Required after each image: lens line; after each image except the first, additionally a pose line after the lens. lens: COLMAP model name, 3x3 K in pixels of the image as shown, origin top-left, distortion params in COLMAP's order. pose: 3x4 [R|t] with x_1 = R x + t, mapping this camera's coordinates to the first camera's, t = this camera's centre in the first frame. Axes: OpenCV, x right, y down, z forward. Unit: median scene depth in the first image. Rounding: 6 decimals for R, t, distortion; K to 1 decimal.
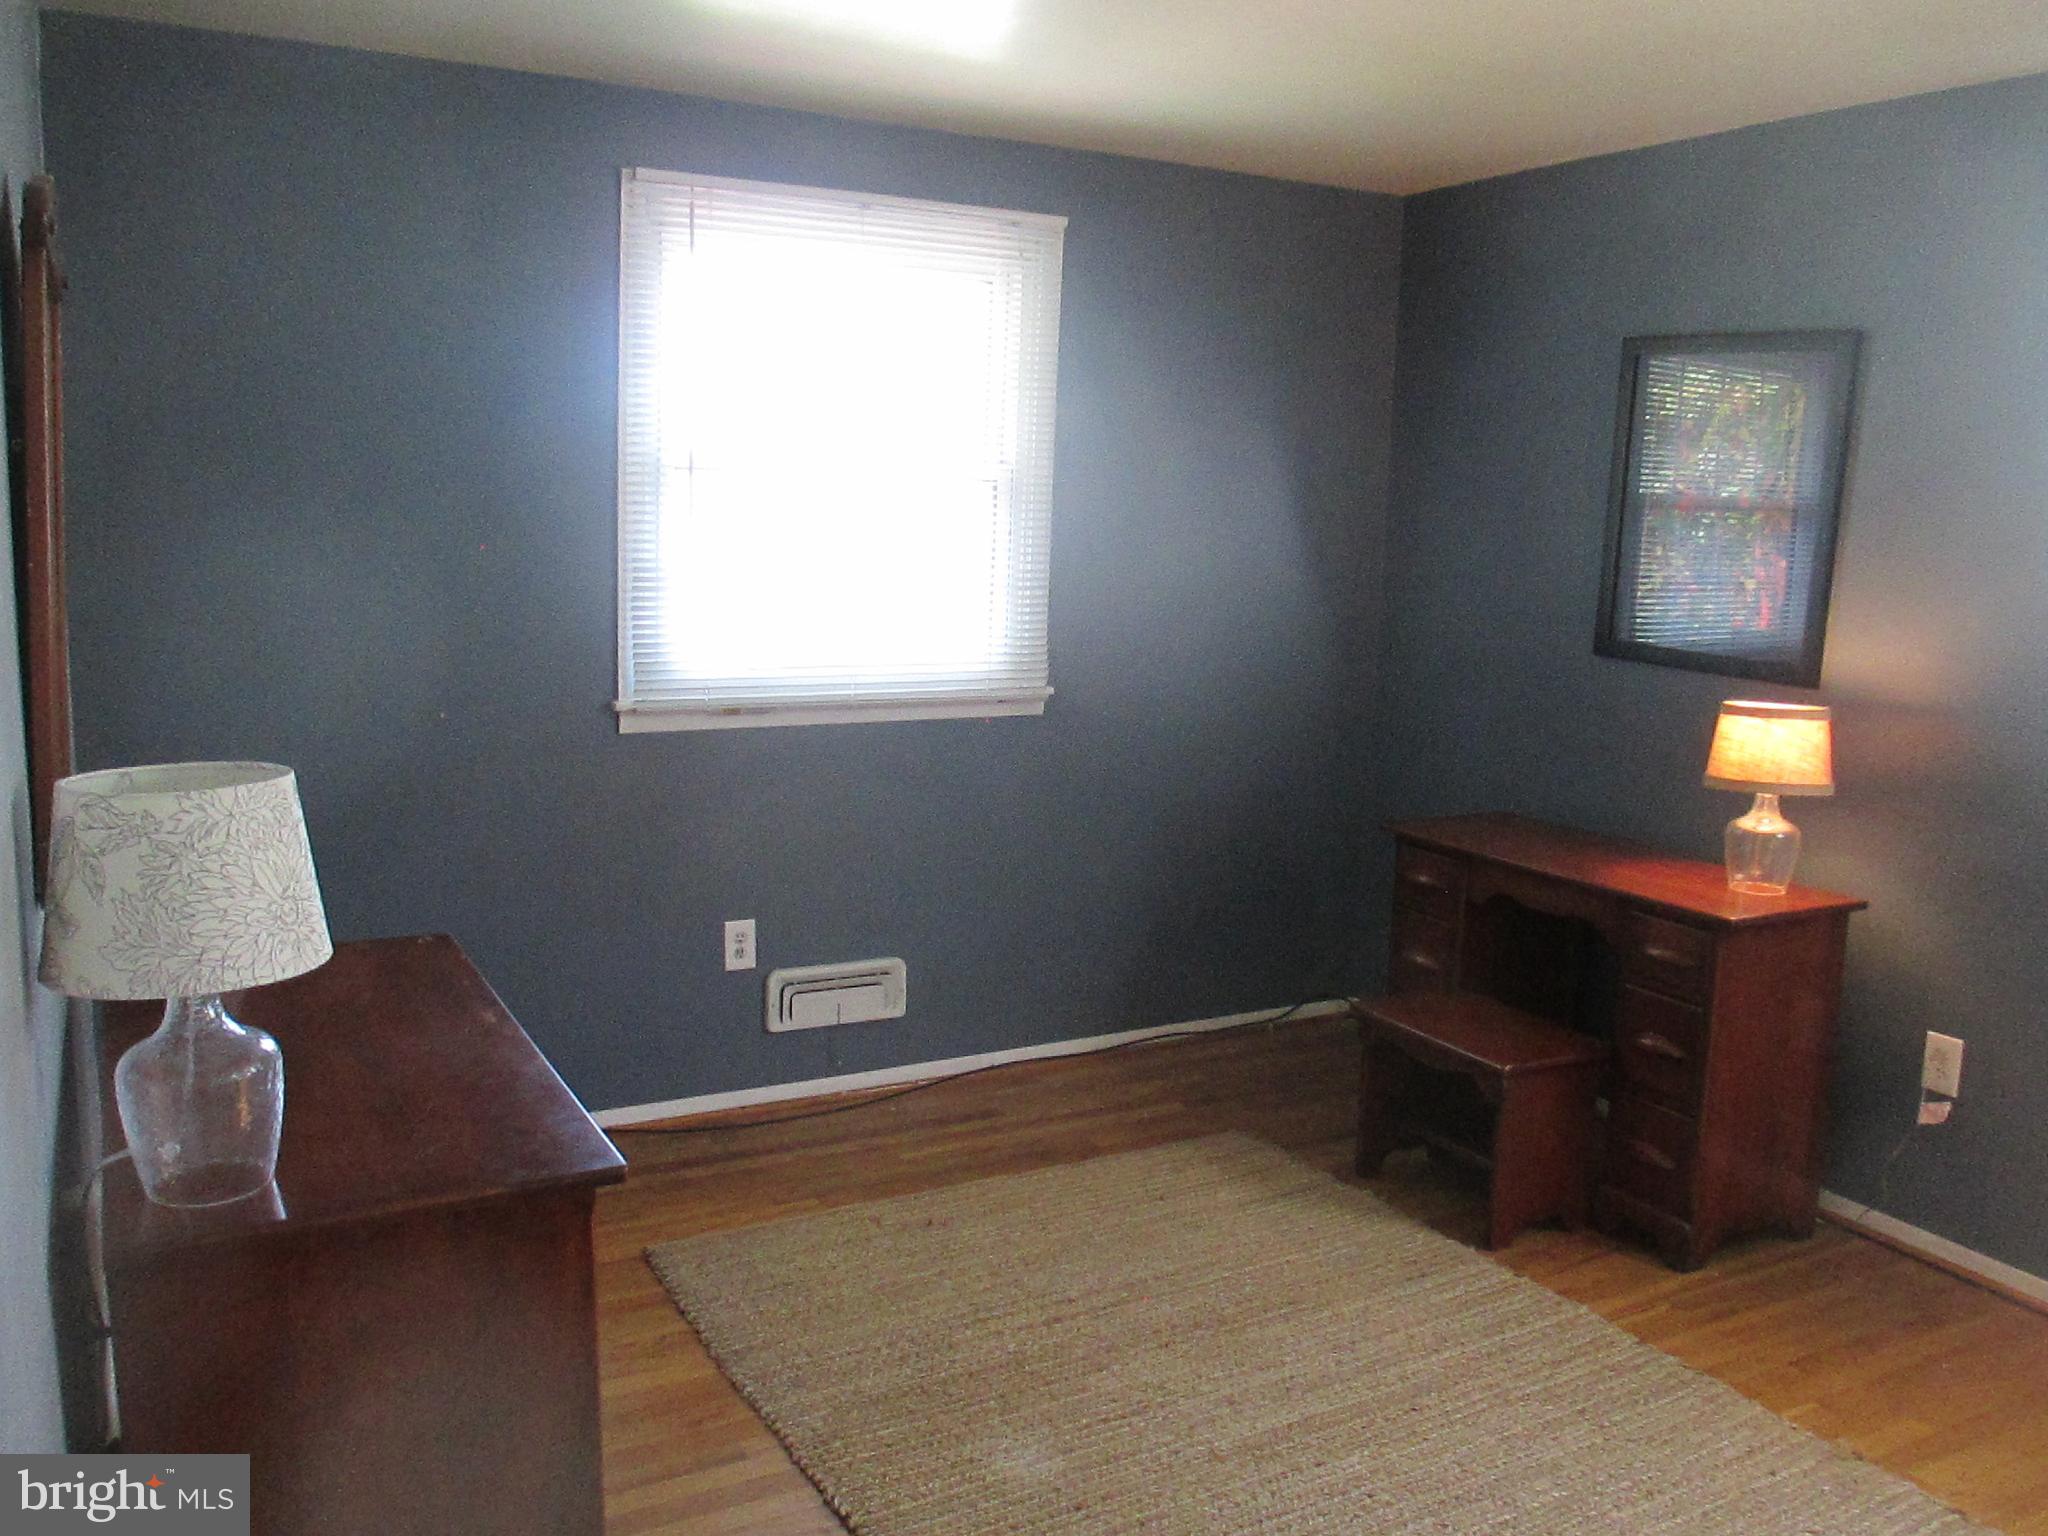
lens RADIAL K [[1699.5, 0, 1033.4], [0, 1699.5, 741.5], [0, 0, 1]] dist [-0.126890, 0.103911]
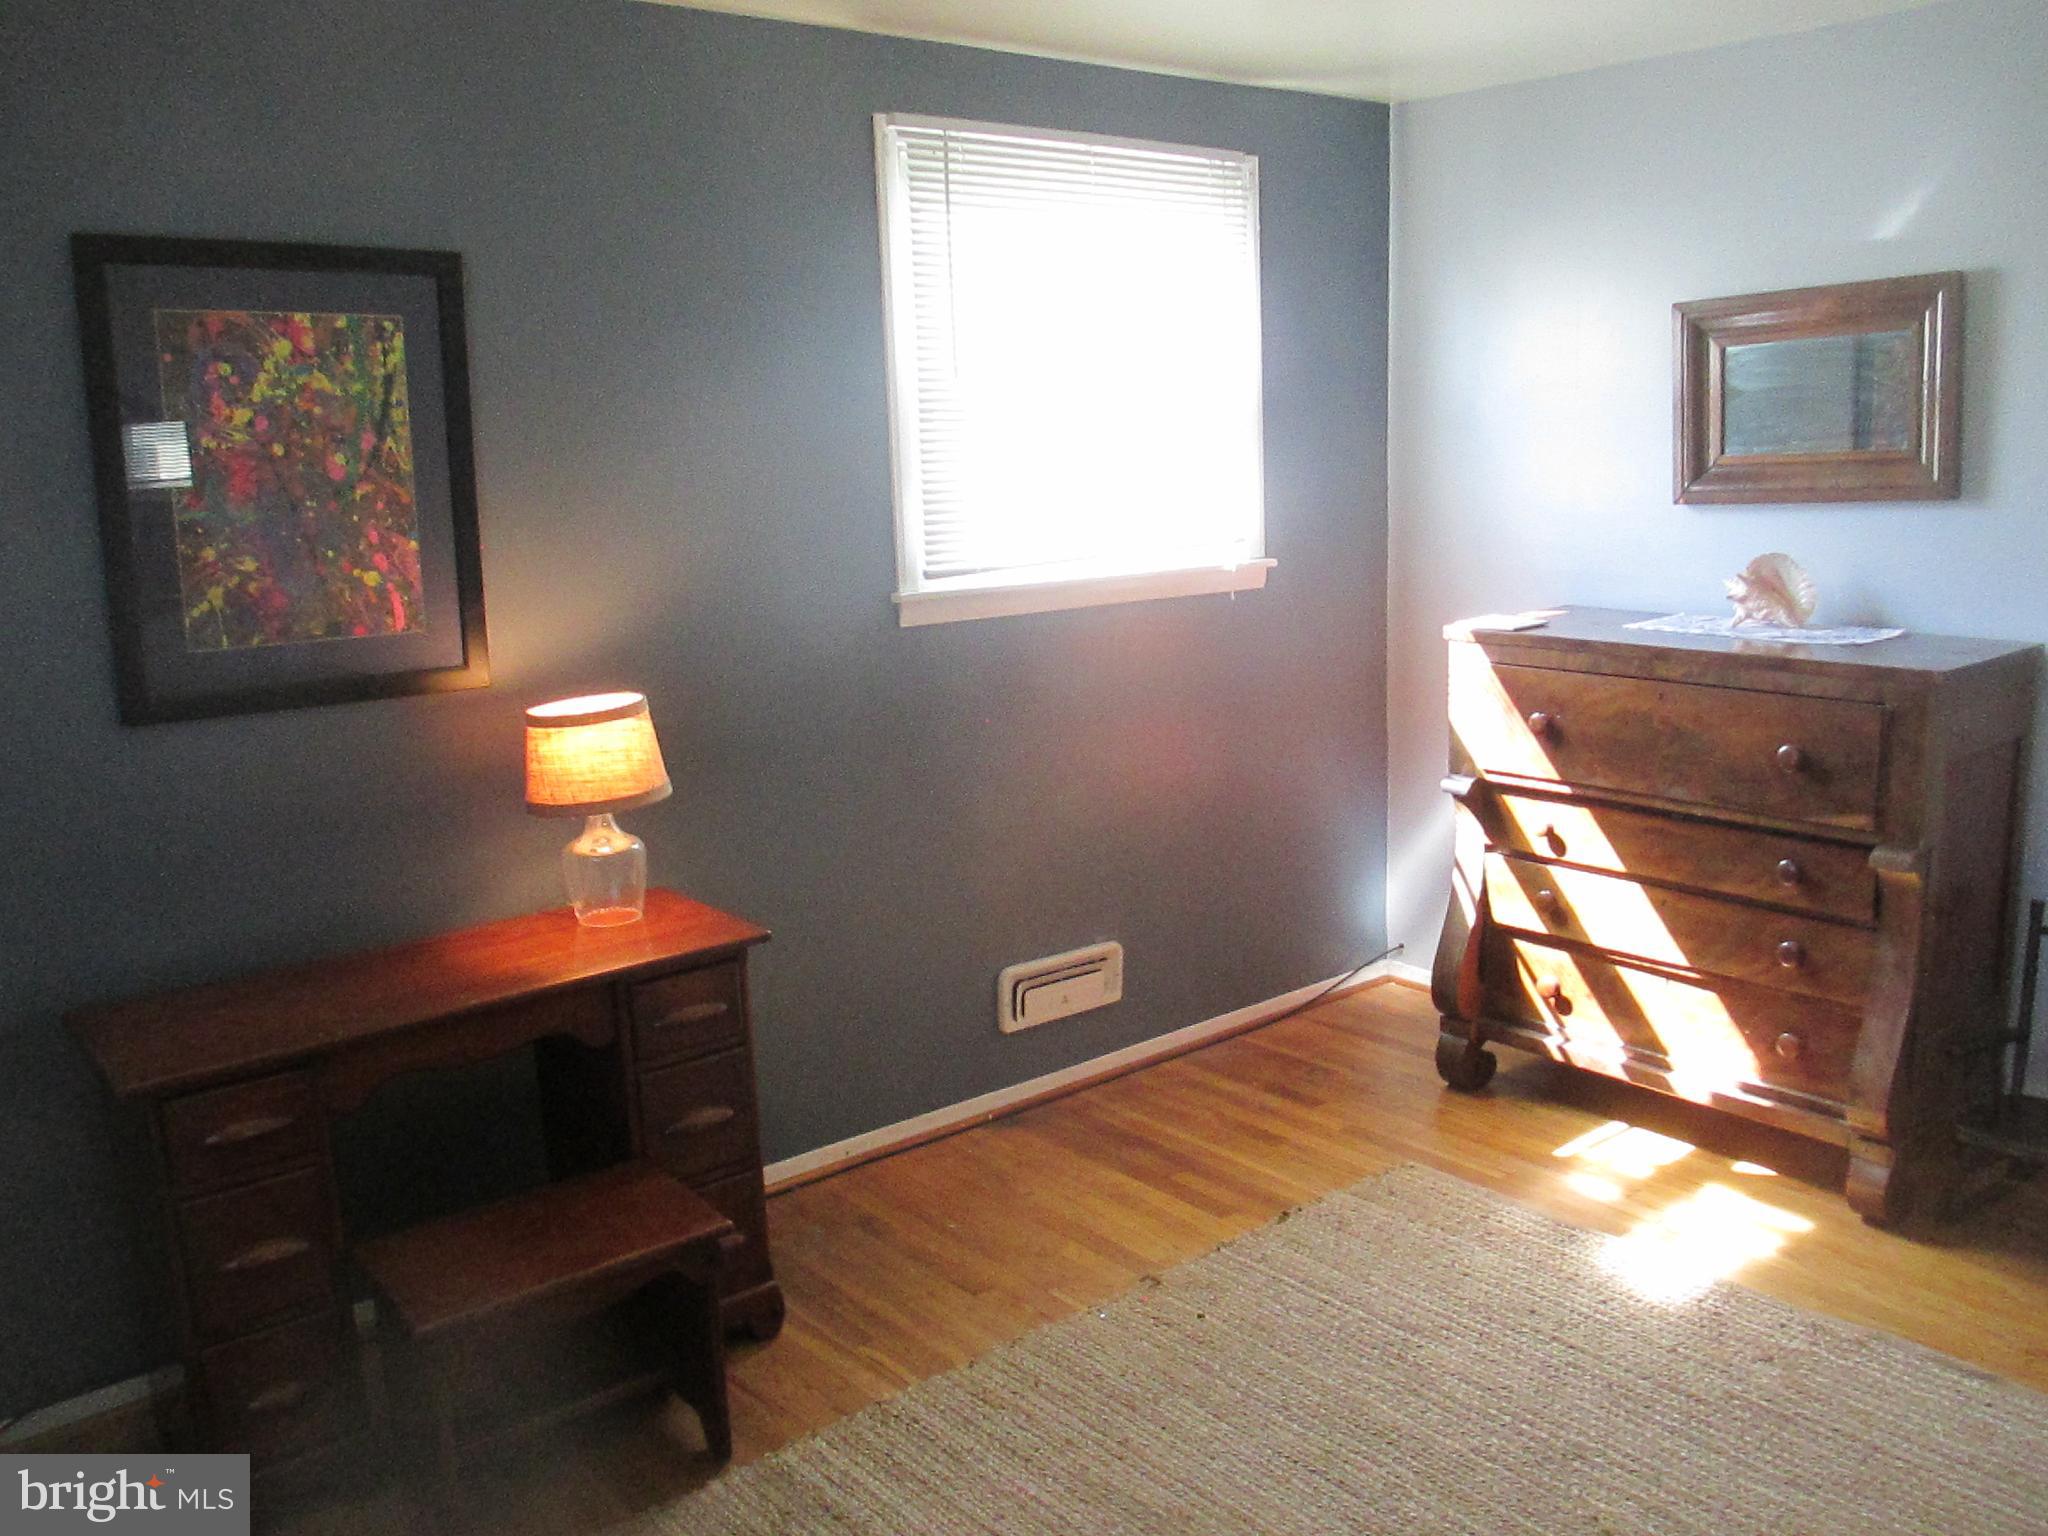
lens RADIAL K [[1699.5, 0, 1033.4], [0, 1699.5, 741.5], [0, 0, 1]] dist [-0.126890, 0.103911]
pose [[-0.182412, -0.201618, 0.962328, -0.394573], [0.170726, 0.957387, 0.232944, -0.154395], [-0.968286, 0.206786, -0.140218, 0.856771]]
